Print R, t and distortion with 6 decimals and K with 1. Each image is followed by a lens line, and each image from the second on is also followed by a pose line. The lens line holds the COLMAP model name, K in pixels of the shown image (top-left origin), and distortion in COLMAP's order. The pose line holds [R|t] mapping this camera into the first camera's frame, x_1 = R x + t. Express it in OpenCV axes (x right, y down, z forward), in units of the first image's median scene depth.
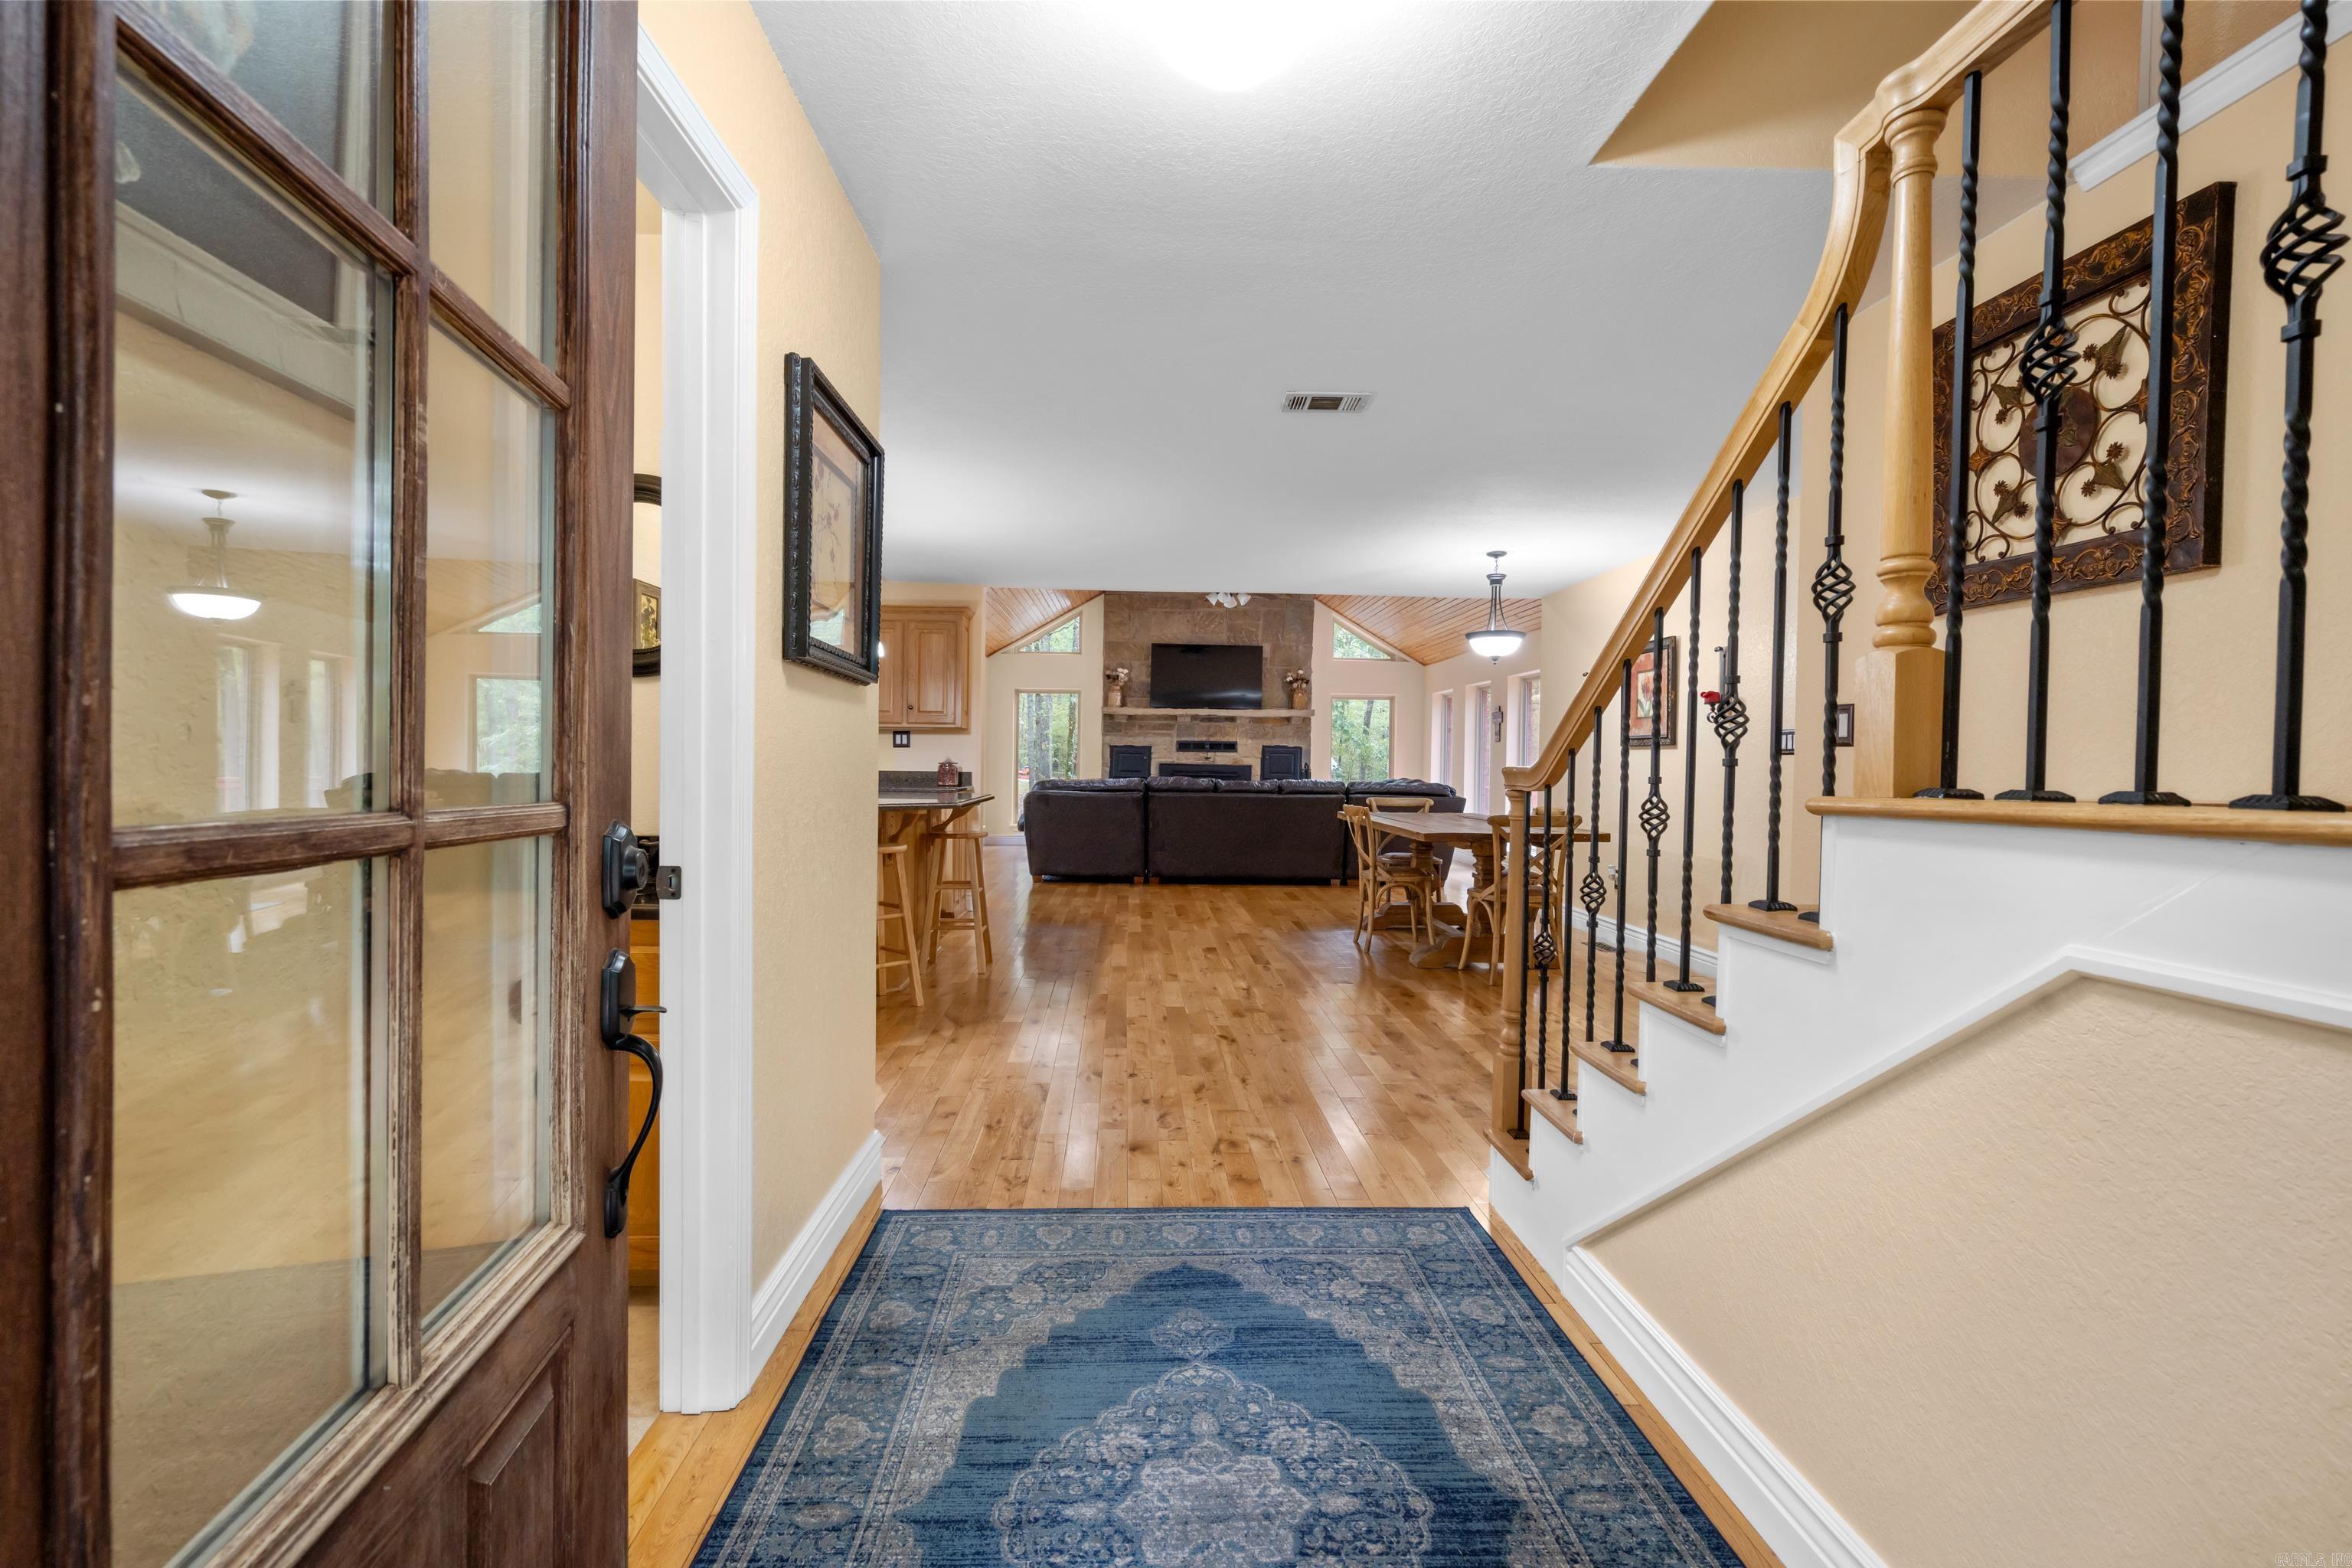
lens RADIAL K [[1062.2, 0, 1170.8], [0, 1062.2, 781.1], [0, 0, 1]] dist [-0.003569, 0.000575]
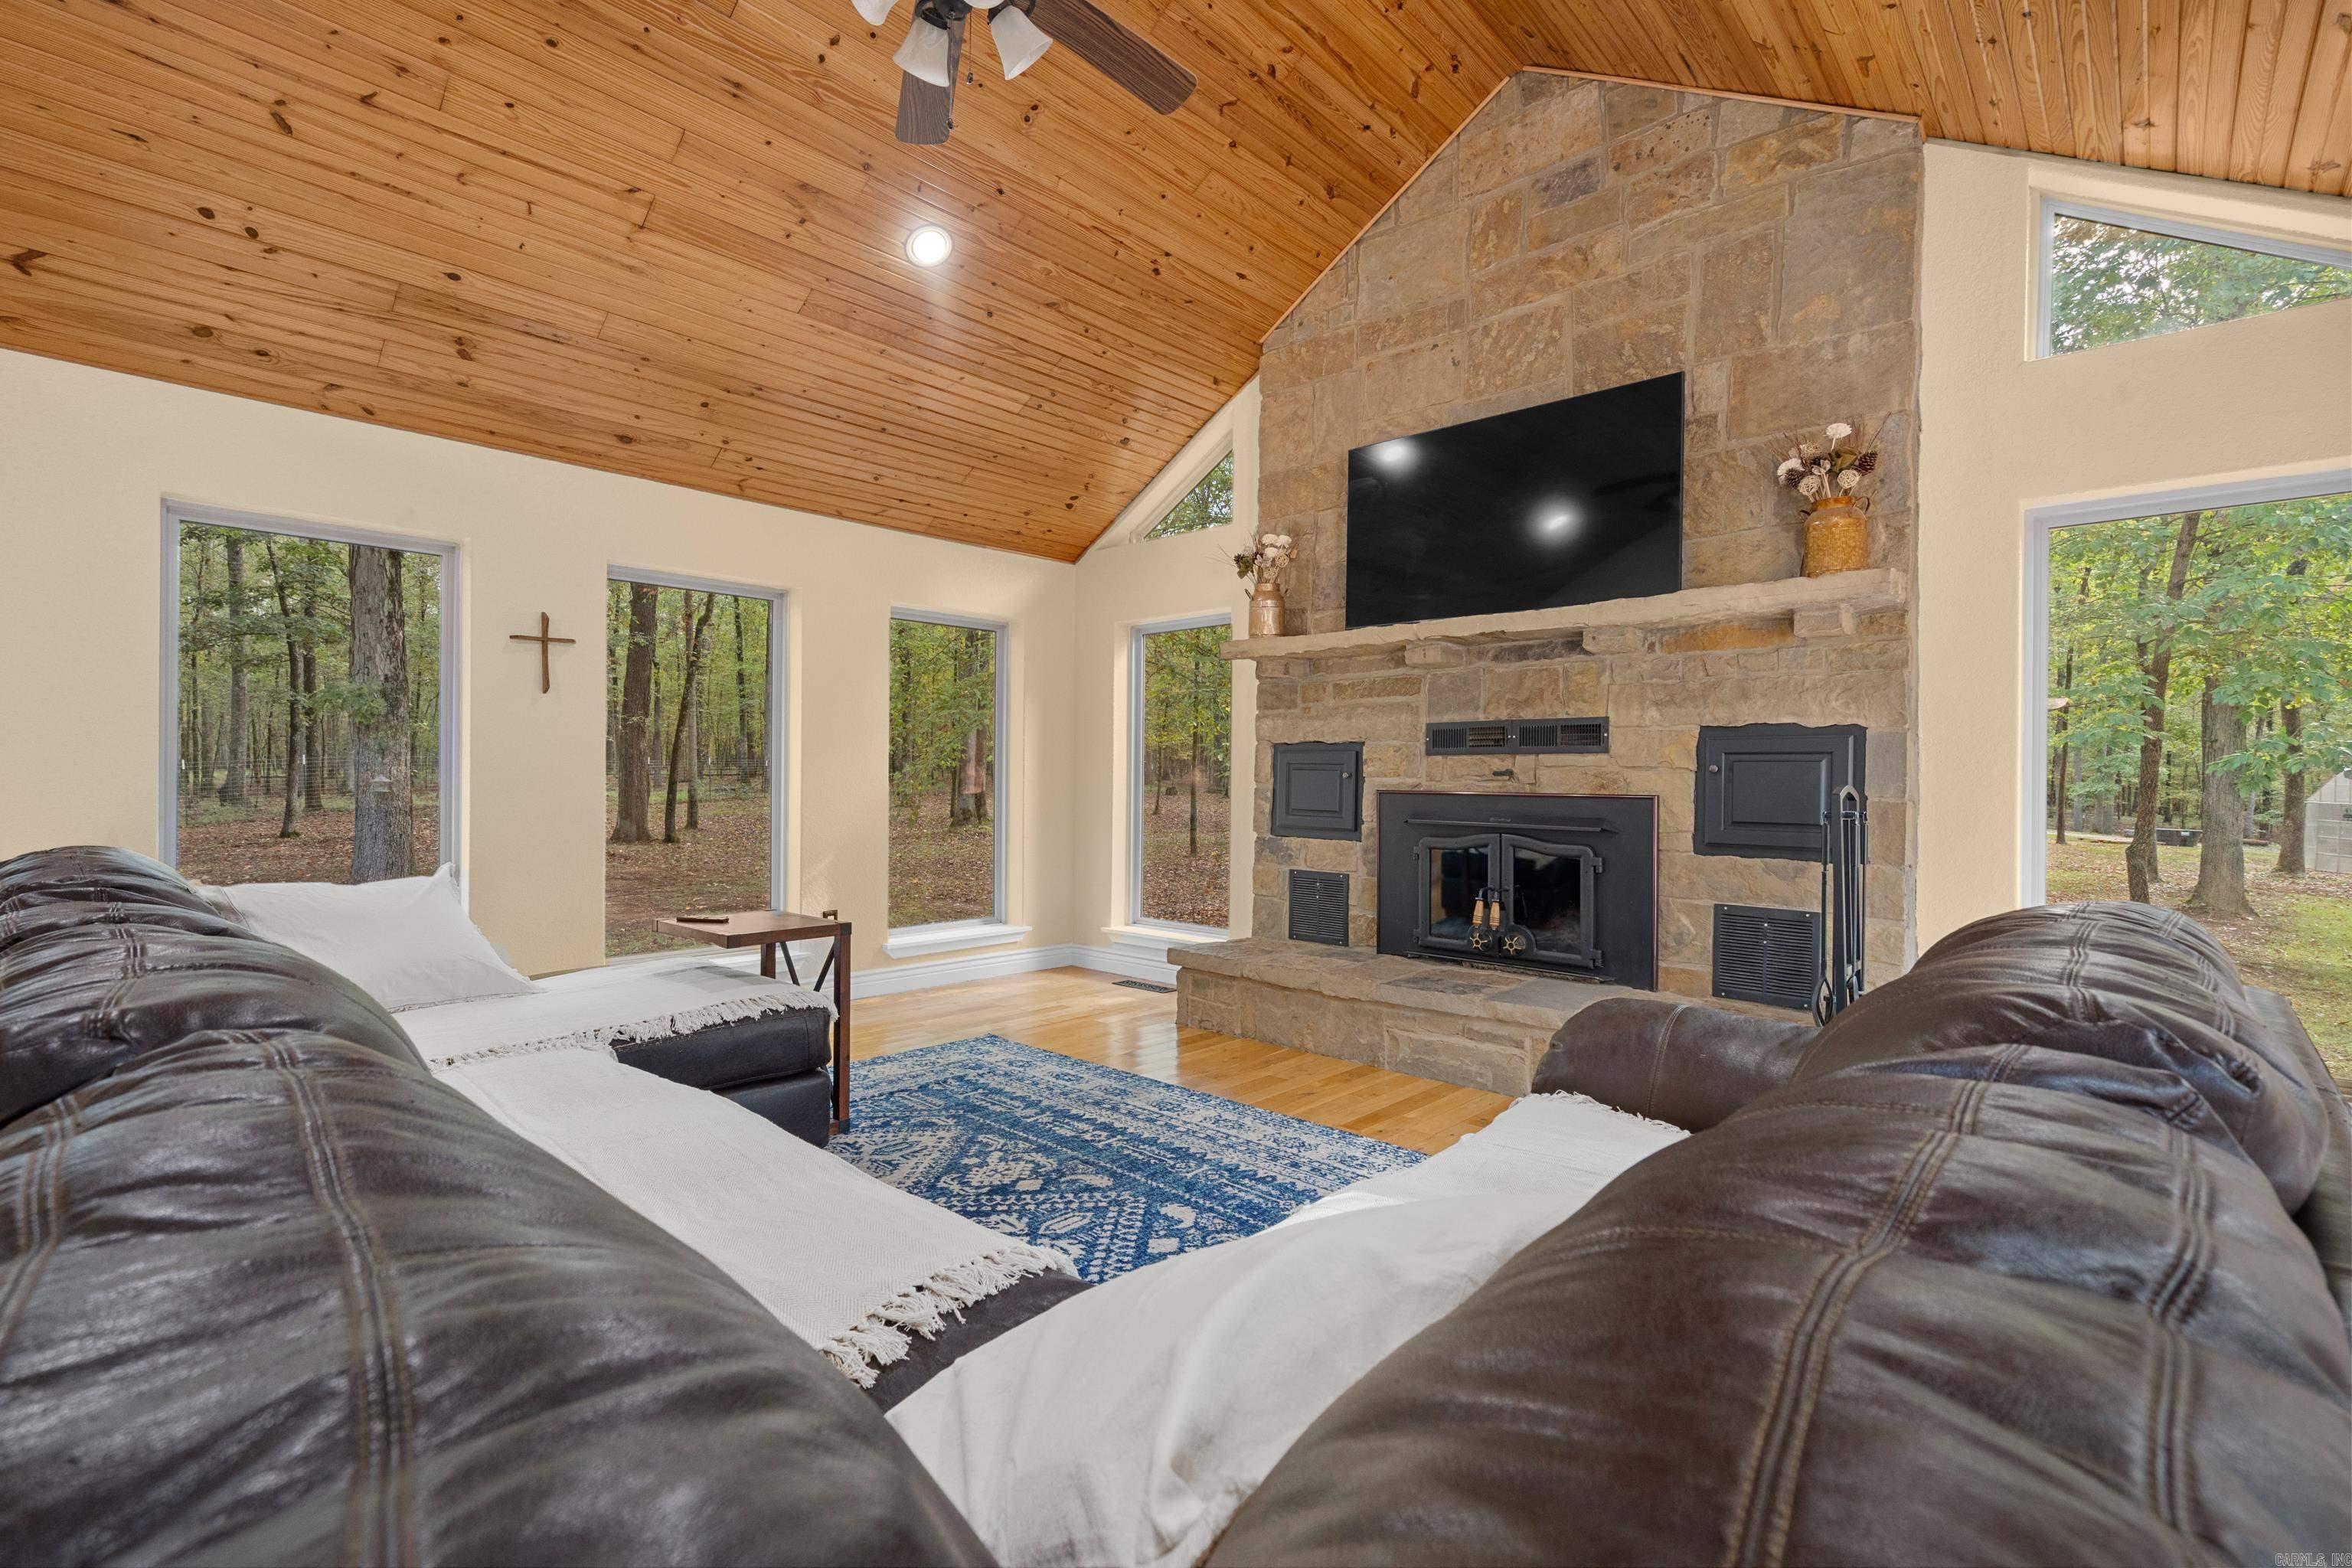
lens RADIAL K [[1062.2, 0, 1170.8], [0, 1062.2, 781.1], [0, 0, 1]] dist [-0.003569, 0.000575]
pose [[0.708333, -0.007841, -0.705835, 0.265426], [-0.012771, 0.999632, -0.023920, -0.015174], [0.705763, 0.025957, 0.707972, 1.006186]]
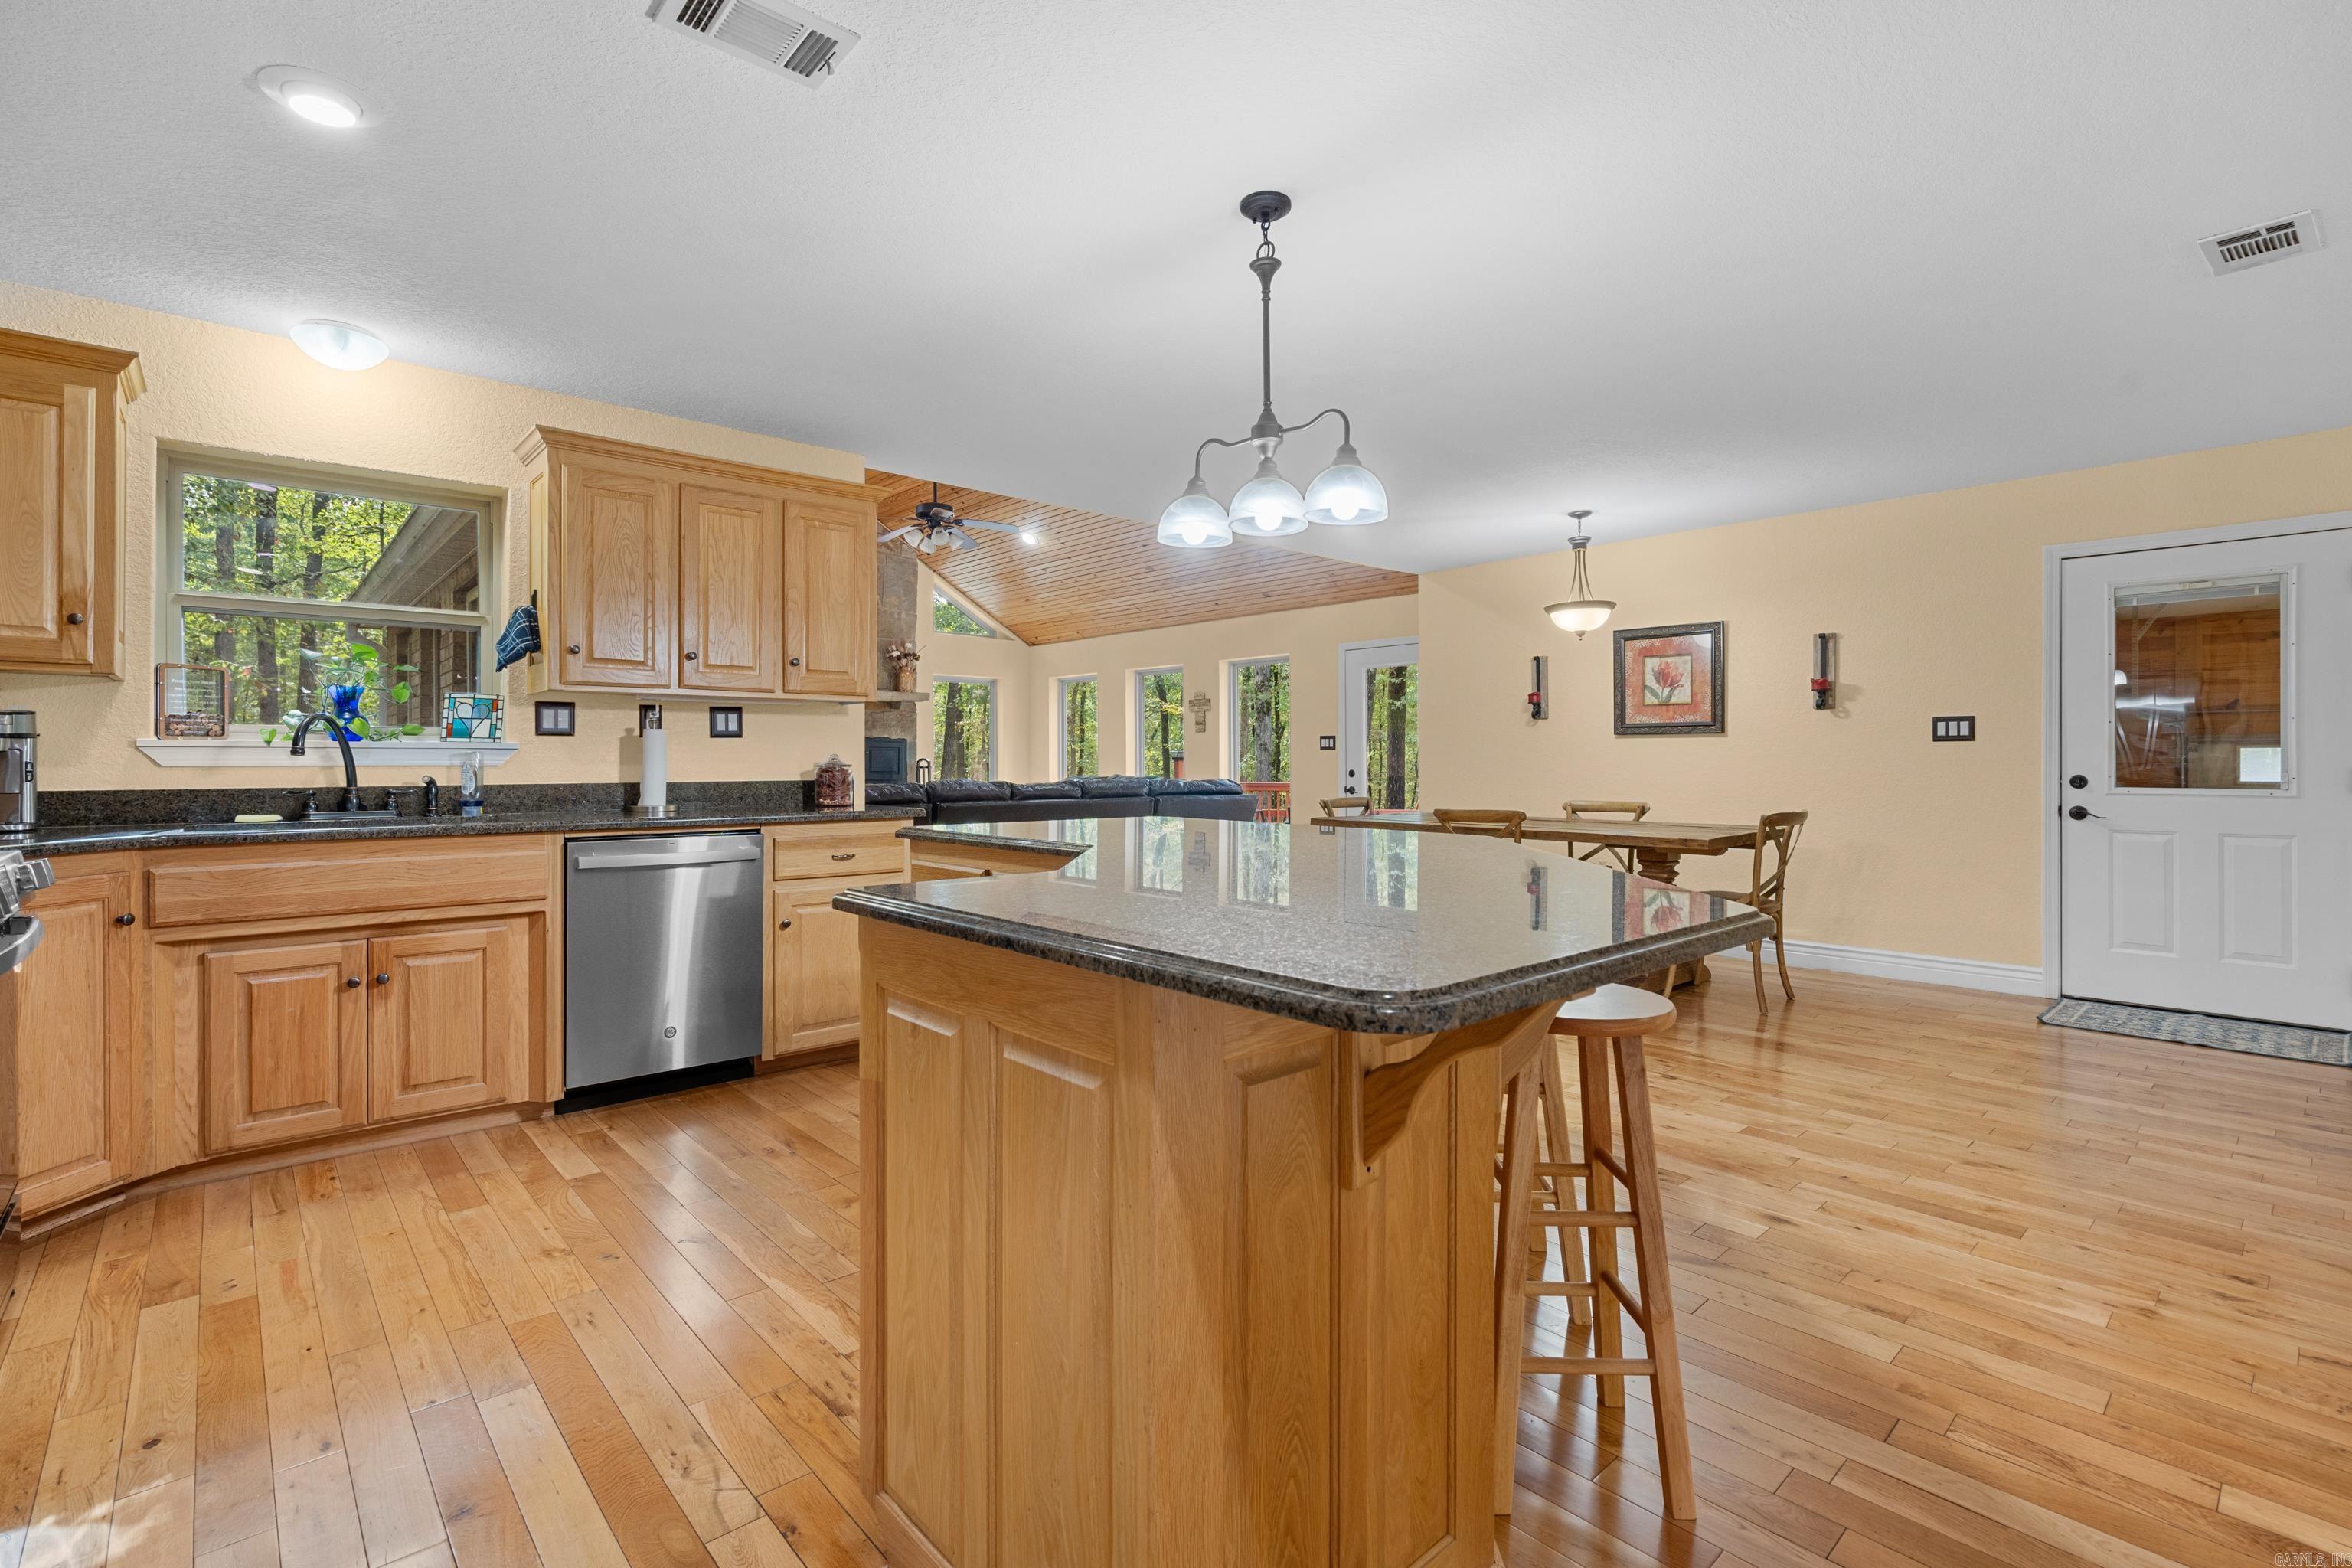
lens RADIAL K [[1076.2, 0, 1173.6], [0, 1076.2, 760.6], [0, 0, 1]] dist [-0.001747, 0.000517]
pose [[0.768926, -0.014605, 0.639170, -0.344765], [0.023934, 0.999696, -0.005950, -0.009259], [-0.638889, 0.019873, 0.769042, 0.356693]]
